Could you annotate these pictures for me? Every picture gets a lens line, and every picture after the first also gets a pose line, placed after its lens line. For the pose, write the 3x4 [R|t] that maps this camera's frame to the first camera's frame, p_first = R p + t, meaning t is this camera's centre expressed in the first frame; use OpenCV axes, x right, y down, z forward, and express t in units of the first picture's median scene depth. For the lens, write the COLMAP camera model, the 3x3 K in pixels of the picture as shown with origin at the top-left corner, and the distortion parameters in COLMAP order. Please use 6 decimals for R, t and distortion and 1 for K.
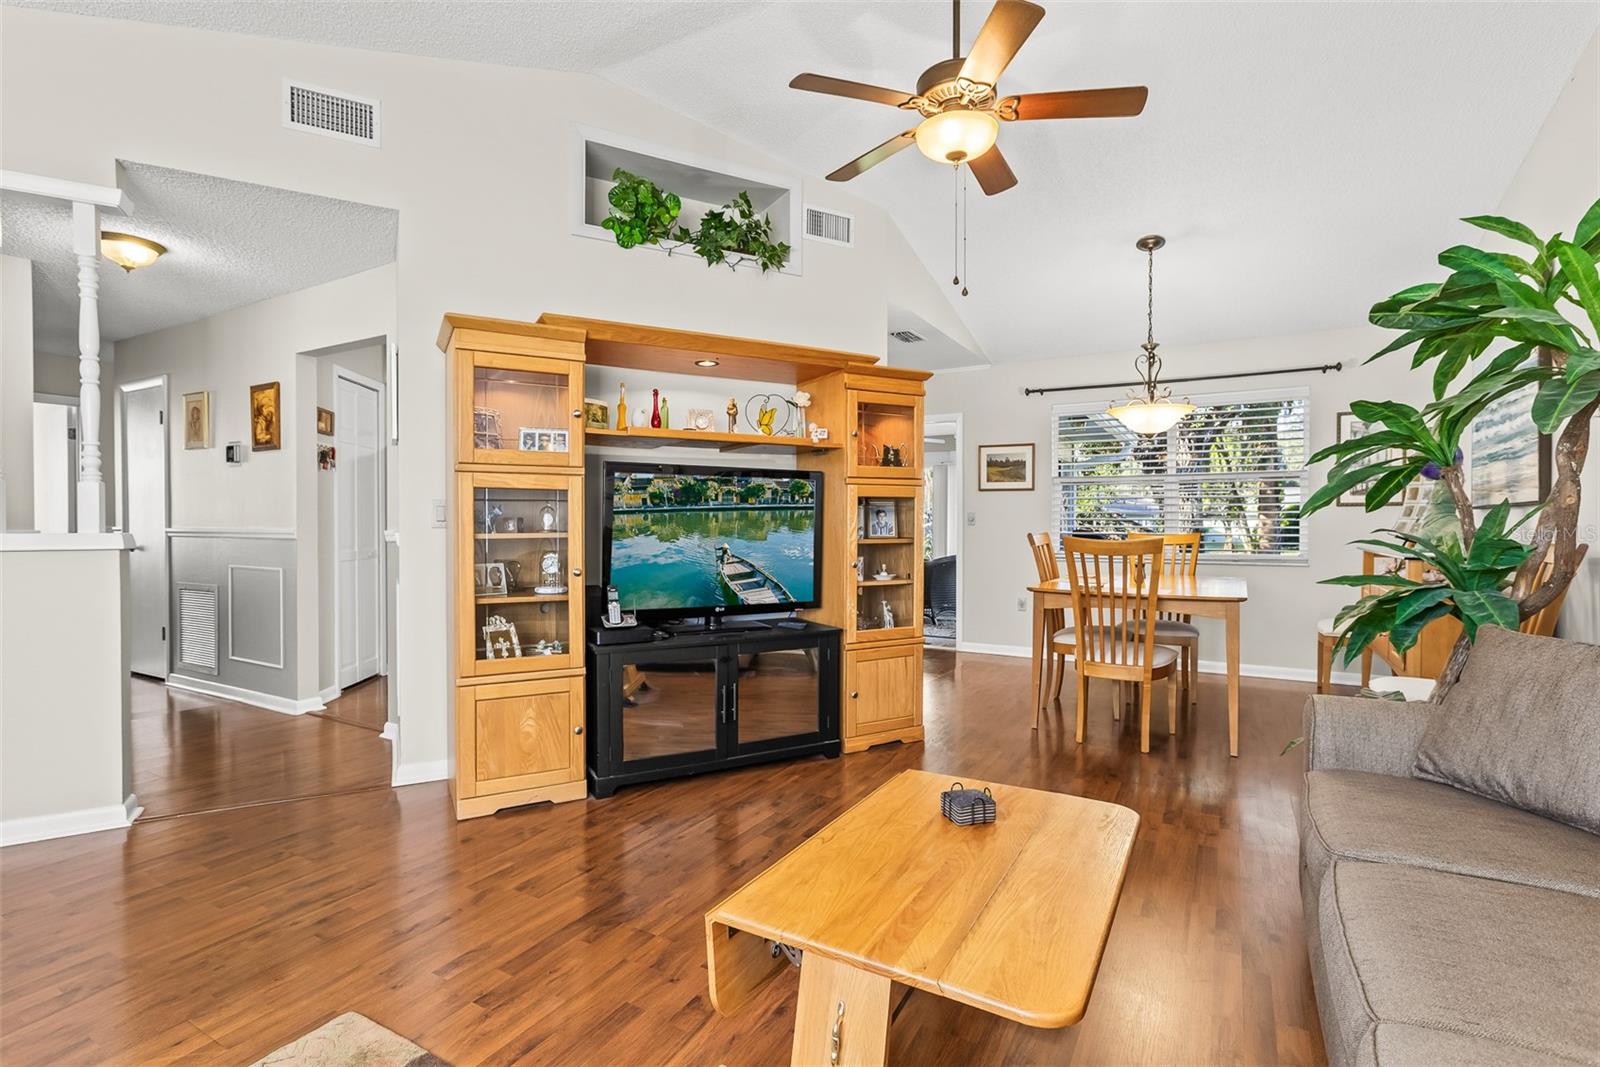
lens RADIAL K [[749.2, 0, 800.0], [0, 749.2, 517.7], [0, 0, 1]] dist [-0.009563, 0.002161]
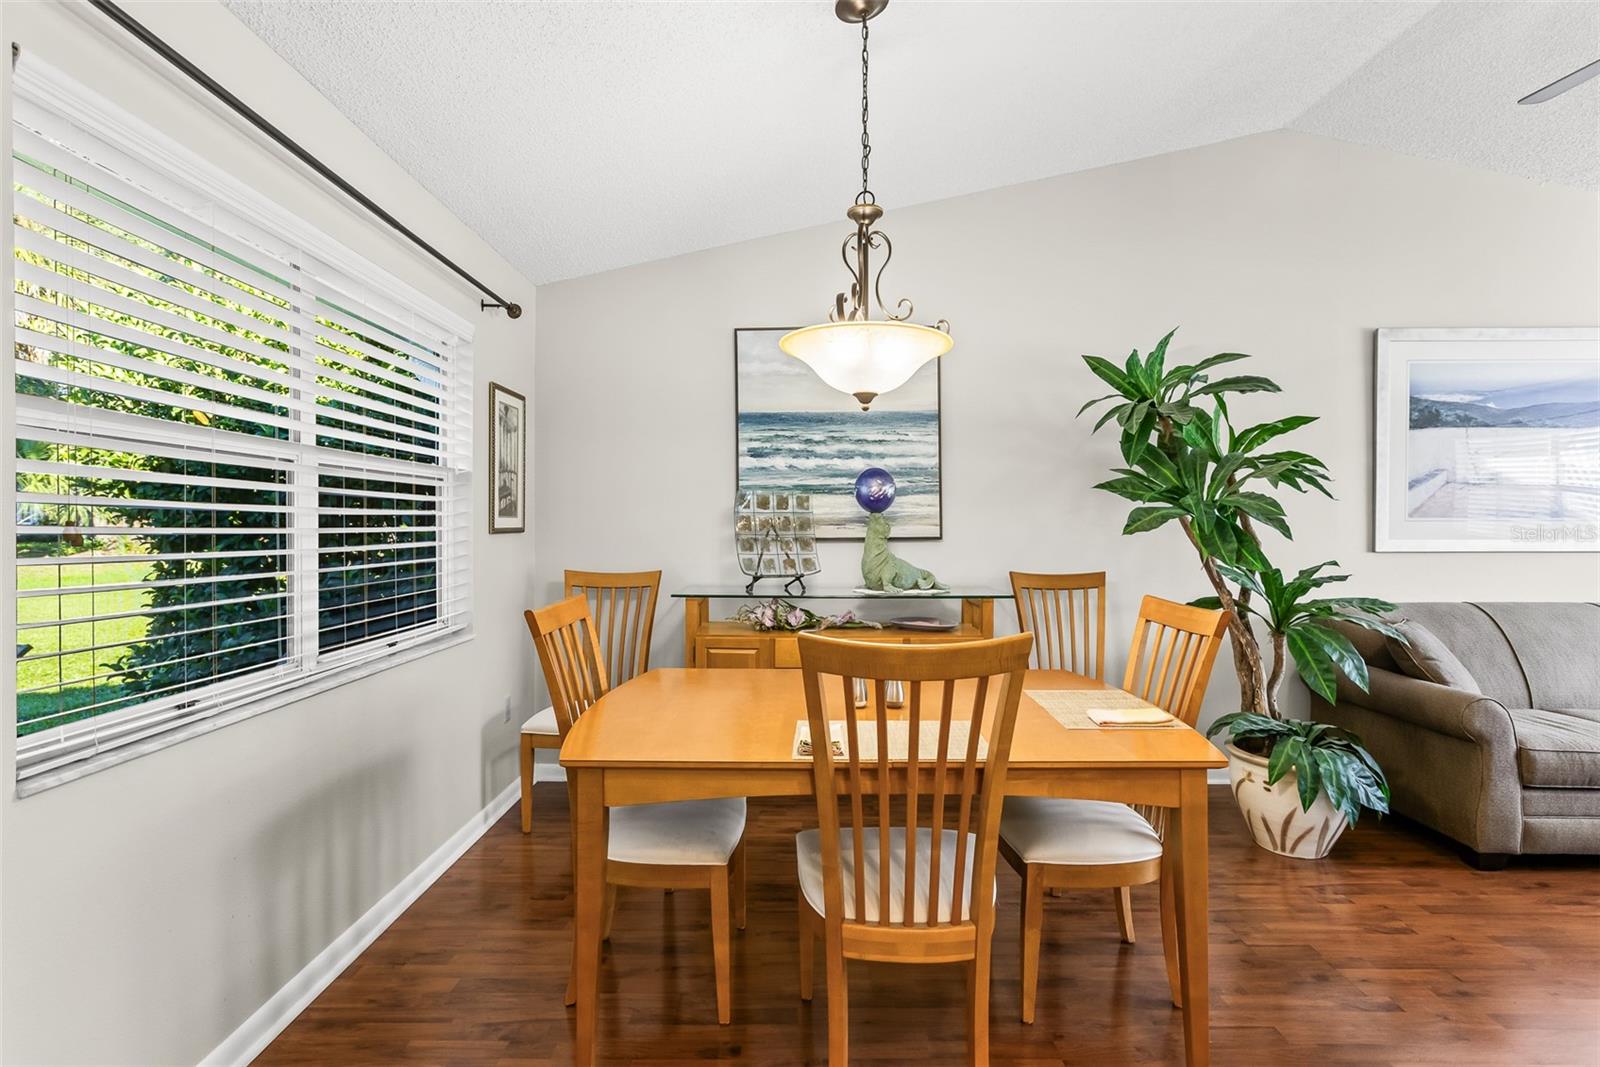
lens RADIAL K [[749.2, 0, 802.6], [0, 749.2, 525.4], [0, 0, 1]] dist [-0.009563, 0.002161]
pose [[-0.493150, 0.001510, 0.869943, 0.049321], [-0.005348, 0.999974, -0.004768, -0.017520], [-0.869928, -0.007004, -0.493130, 0.906372]]
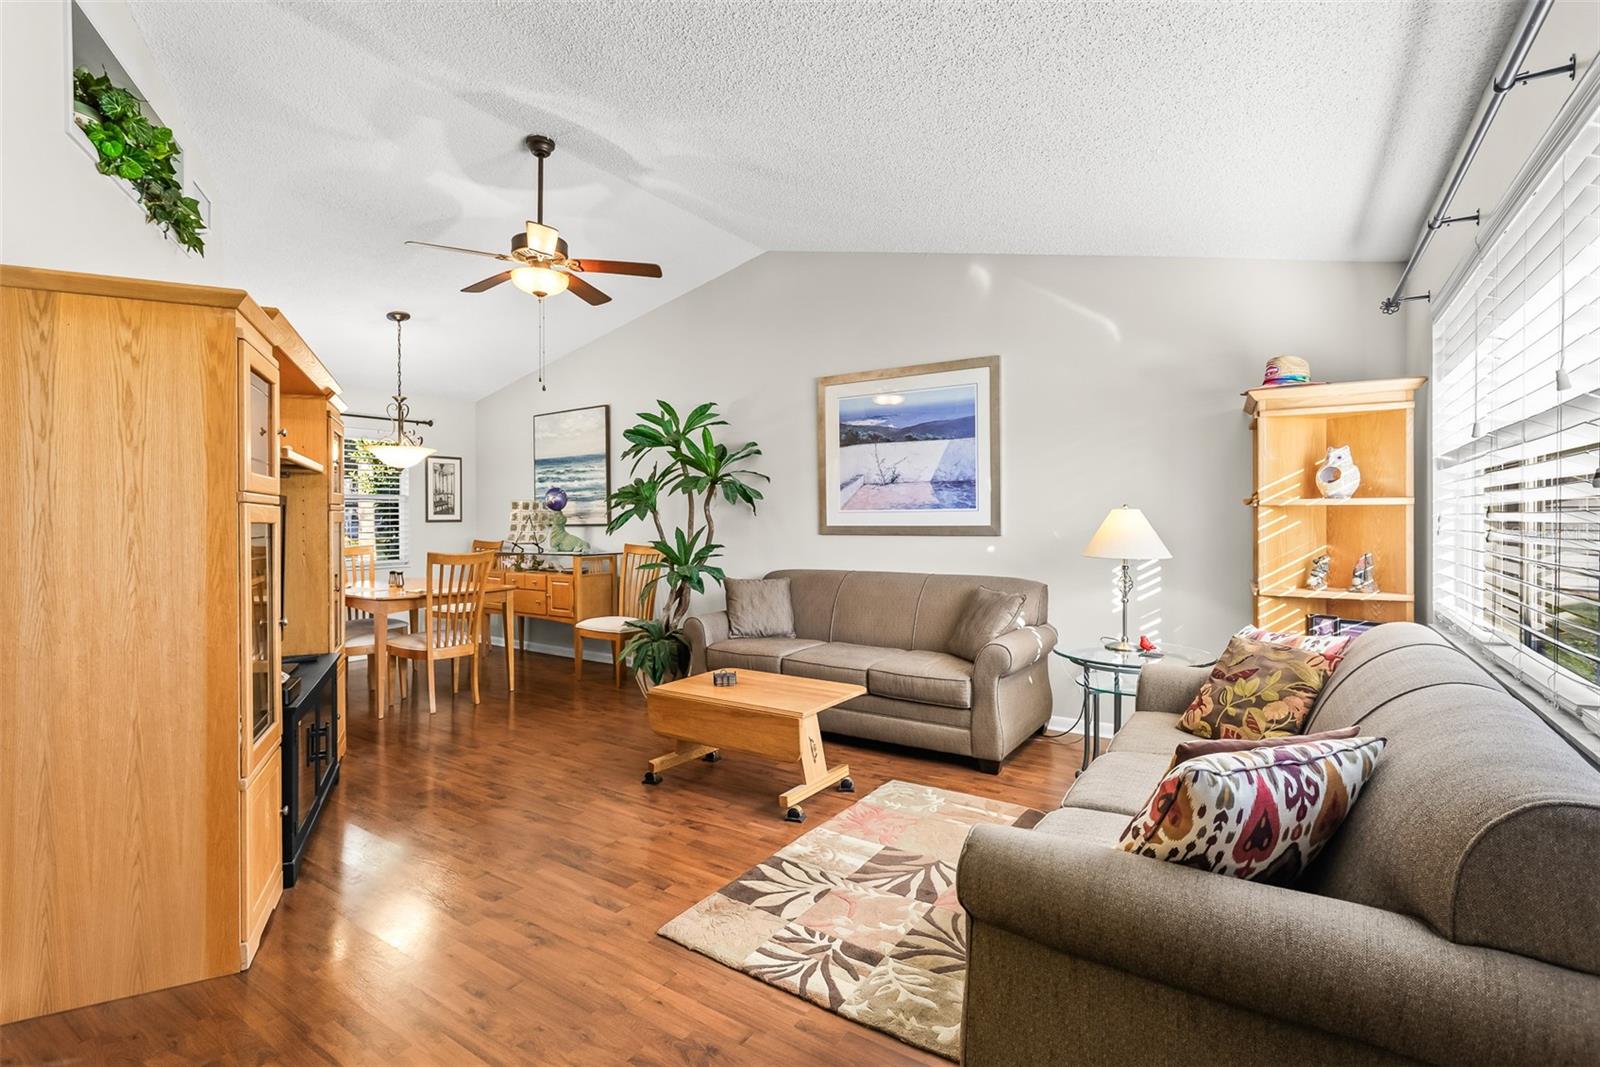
lens RADIAL K [[749.2, 0, 785.3], [0, 749.2, 524.6], [0, 0, 1]] dist [-0.009563, 0.002161]
pose [[0.081678, -0.012054, 0.996586, -0.521724], [0.001618, 0.999927, 0.011962, -0.022930], [-0.996657, 0.000636, 0.081692, 0.179402]]
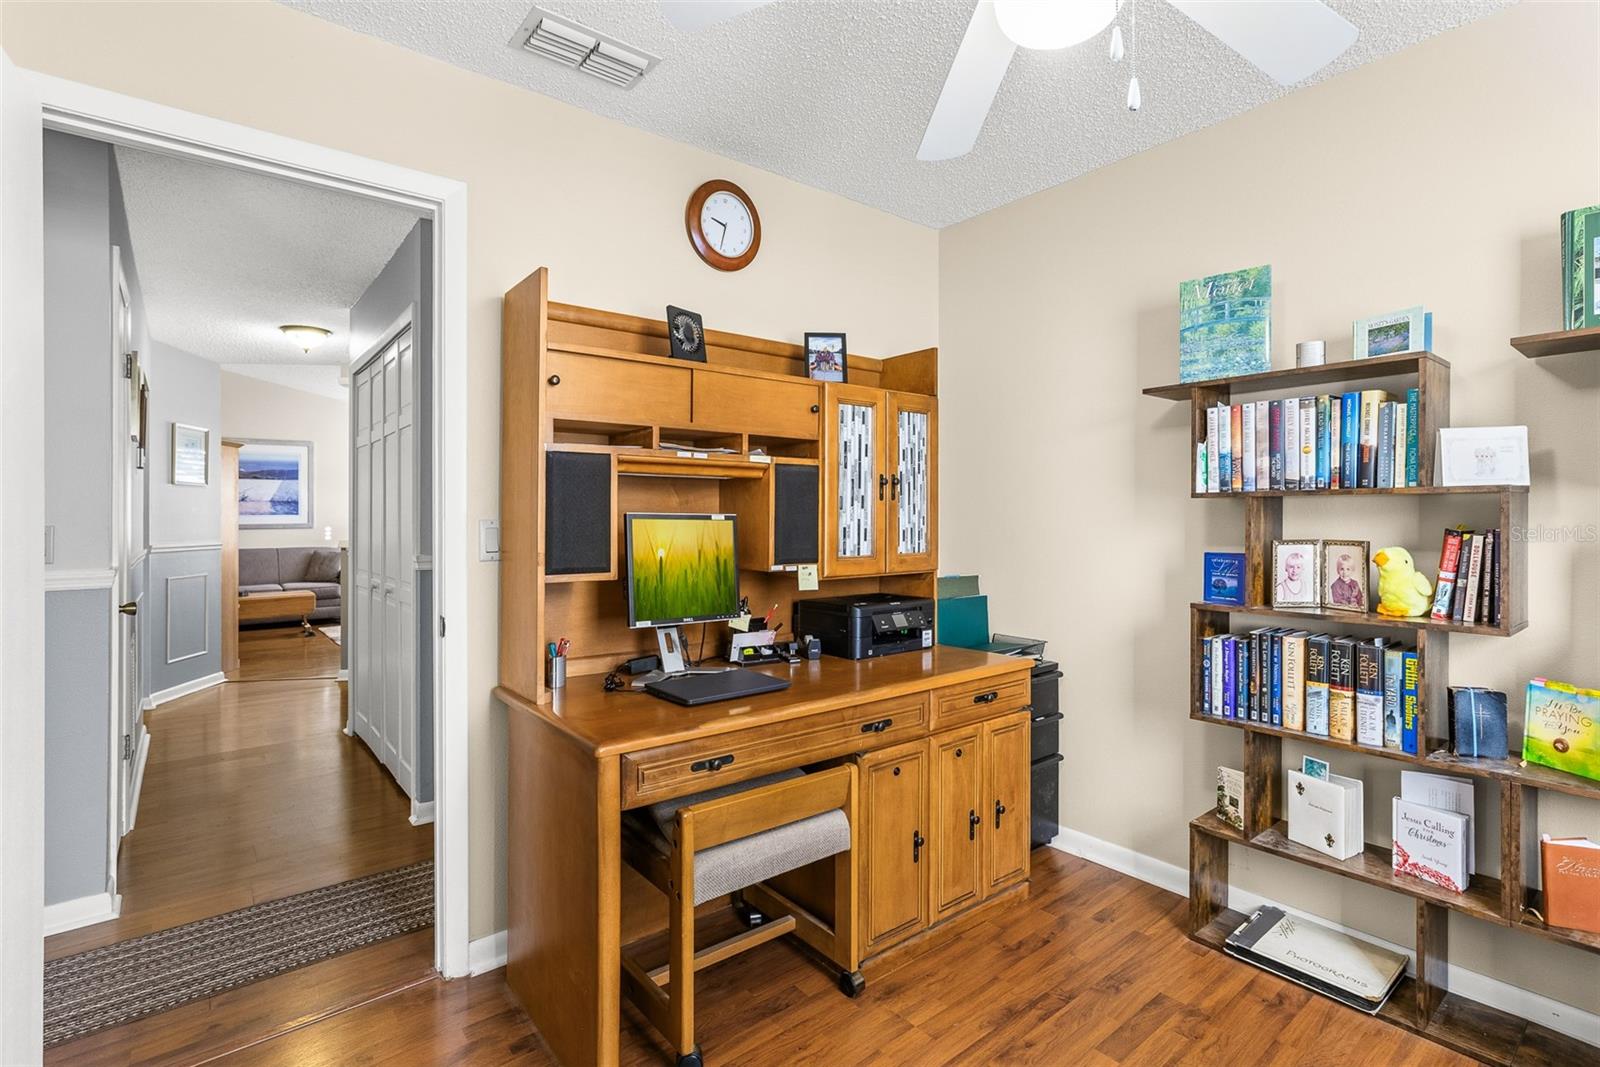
lens RADIAL K [[749.2, 0, 811.3], [0, 749.2, 518.9], [0, 0, 1]] dist [-0.009563, 0.002161]
pose [[-0.932812, 0.001839, 0.360360, -1.284476], [0.001497, 0.999998, -0.001228, -0.018524], [-0.360361, -0.000606, -0.932813, 1.099949]]
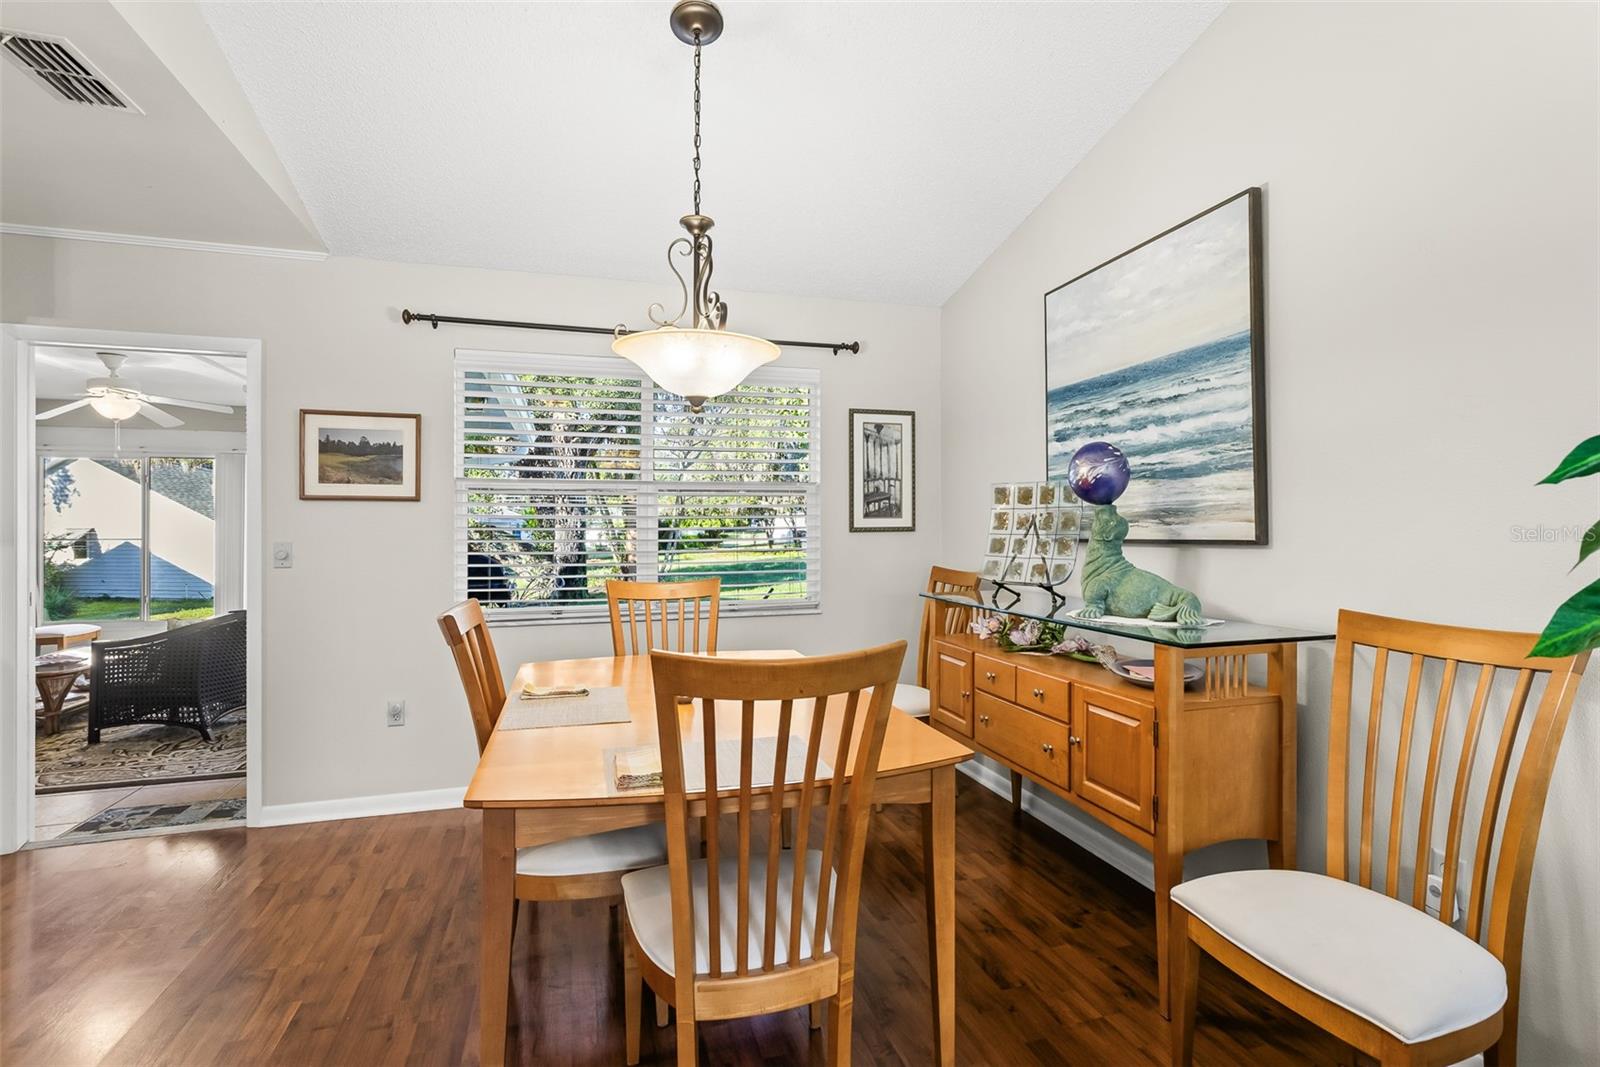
lens RADIAL K [[749.2, 0, 795.3], [0, 749.2, 522.9], [0, 0, 1]] dist [-0.009563, 0.002161]
pose [[0.684437, 0.000667, 0.729071, 0.105303], [0.000926, 0.999998, -0.001784, -0.019649], [-0.729071, 0.001896, 0.684435, 0.433601]]
